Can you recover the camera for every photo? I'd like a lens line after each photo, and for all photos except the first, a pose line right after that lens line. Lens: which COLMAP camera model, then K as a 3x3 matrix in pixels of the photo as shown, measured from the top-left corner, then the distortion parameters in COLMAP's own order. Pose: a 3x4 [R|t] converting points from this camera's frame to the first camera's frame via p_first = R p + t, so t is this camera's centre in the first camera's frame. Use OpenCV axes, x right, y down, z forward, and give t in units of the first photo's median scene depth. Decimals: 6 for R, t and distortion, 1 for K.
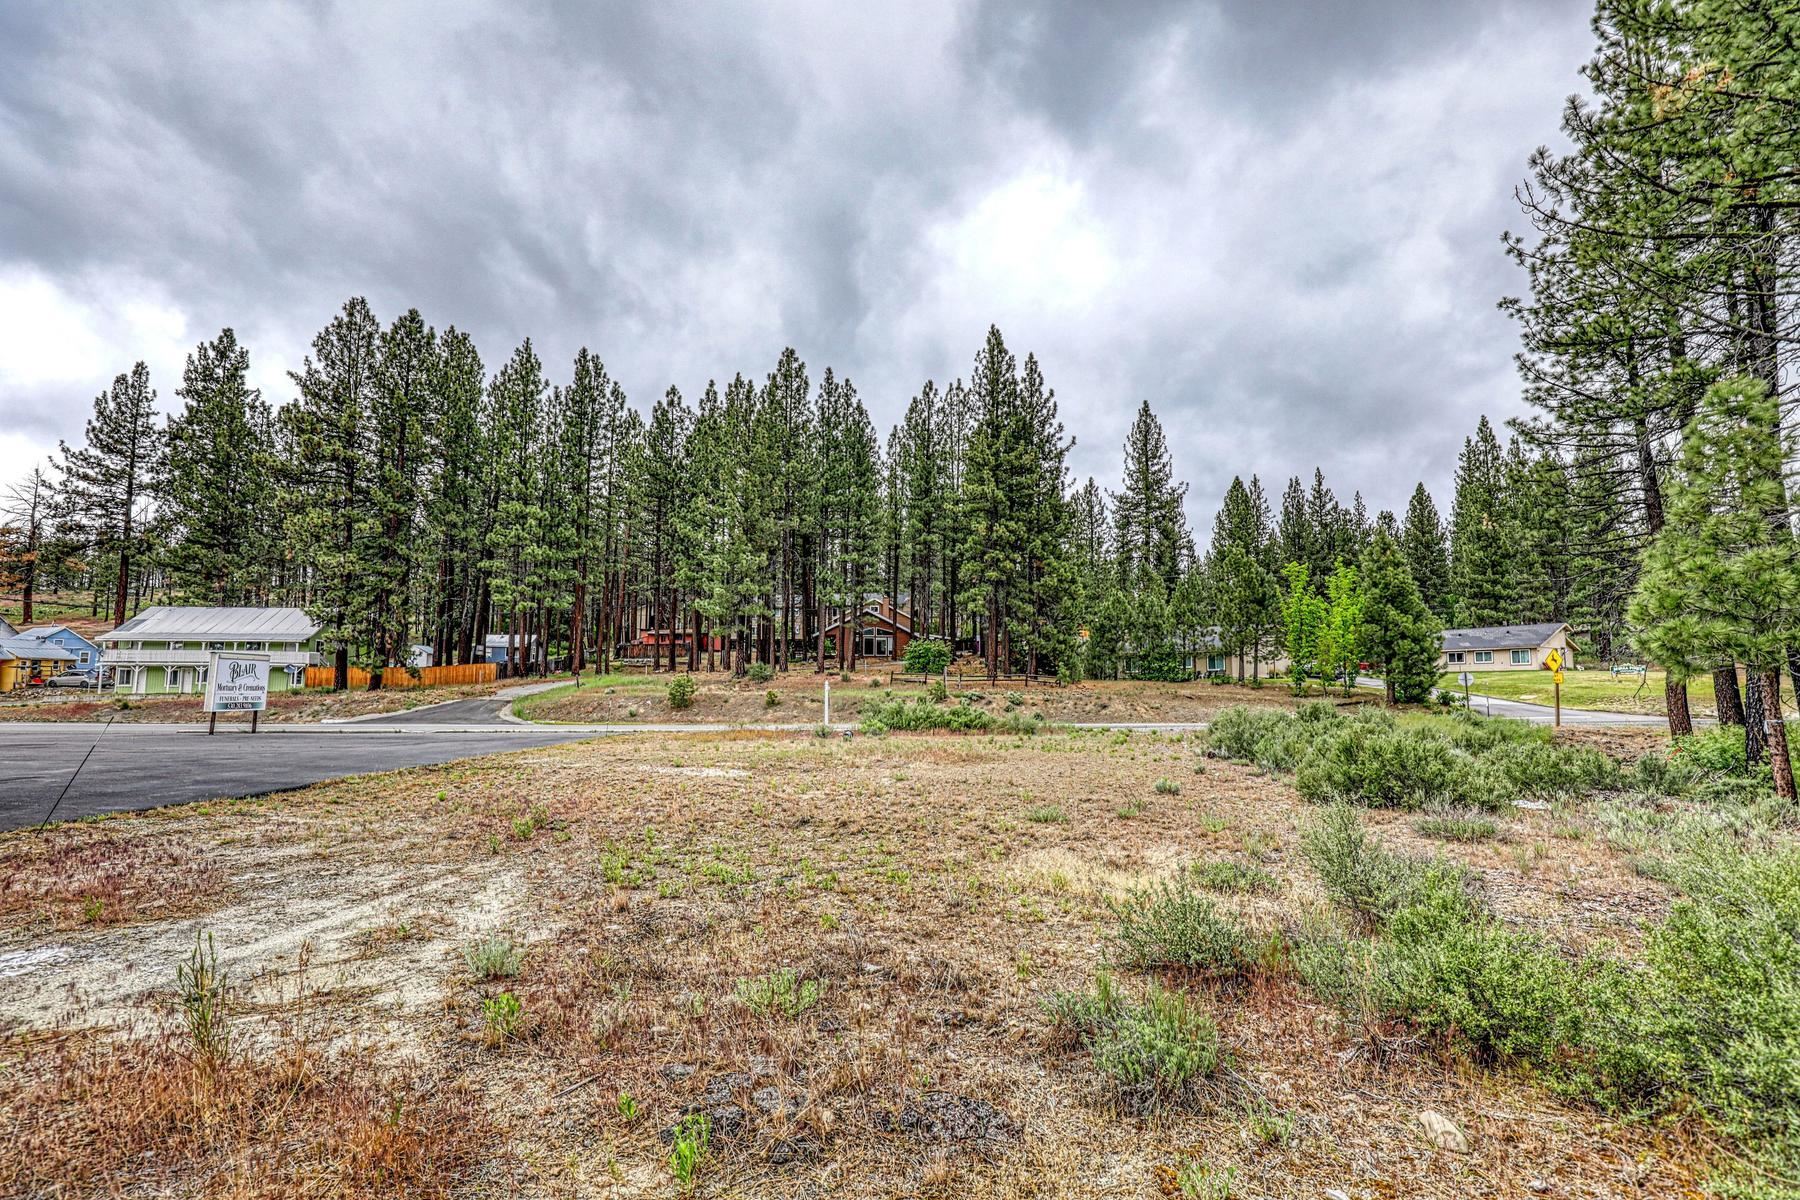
lens RADIAL K [[823.1, 0, 900.2], [0, 823.1, 600.2], [0, 0, 1]] dist [-0.041024, 0.007193]
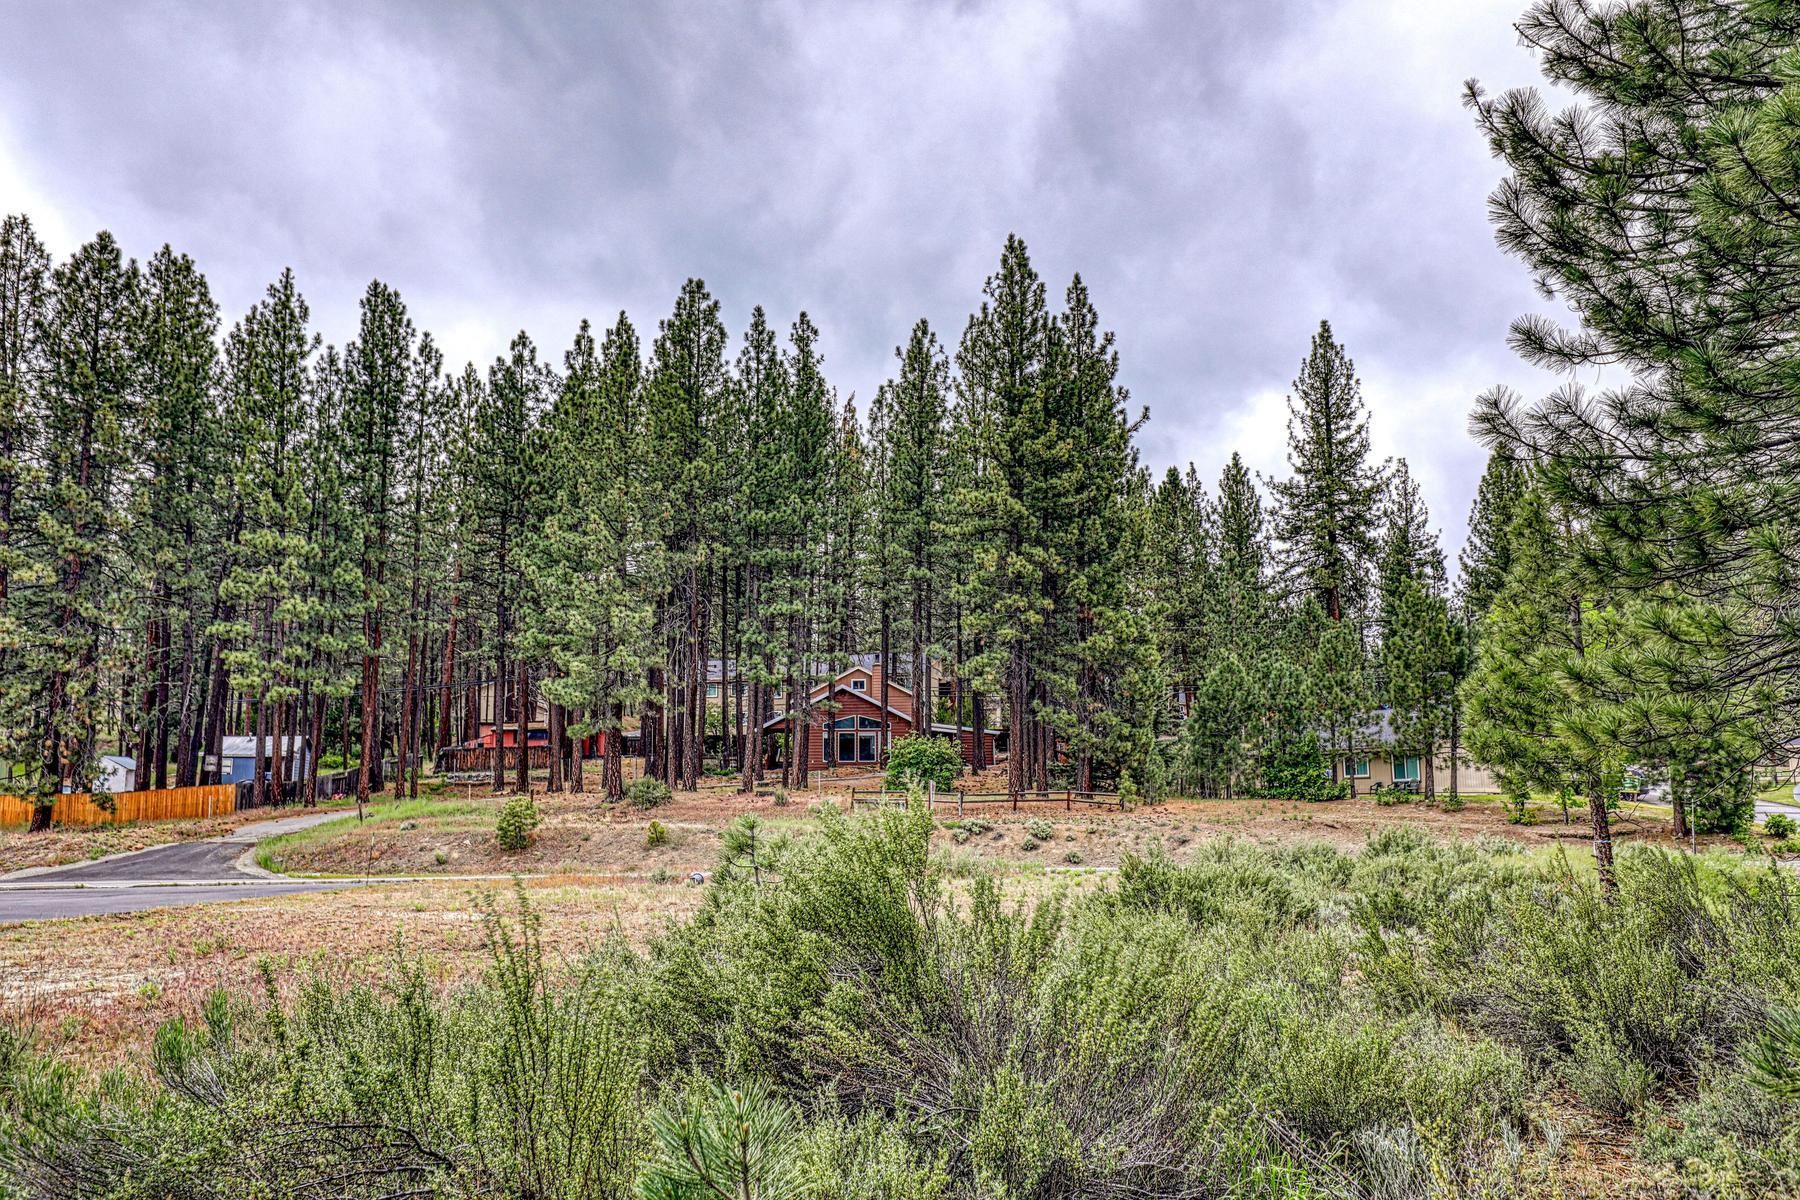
lens RADIAL K [[1483.2, 0, 899.8], [0, 1483.2, 587.1], [0, 0, 1]] dist [0.013653, 0.012522]
pose [[0.998558, -0.018548, -0.050382, 0.078954], [0.016171, 0.998755, -0.047195, -0.012460], [0.051195, 0.046312, 0.997614, -0.130595]]
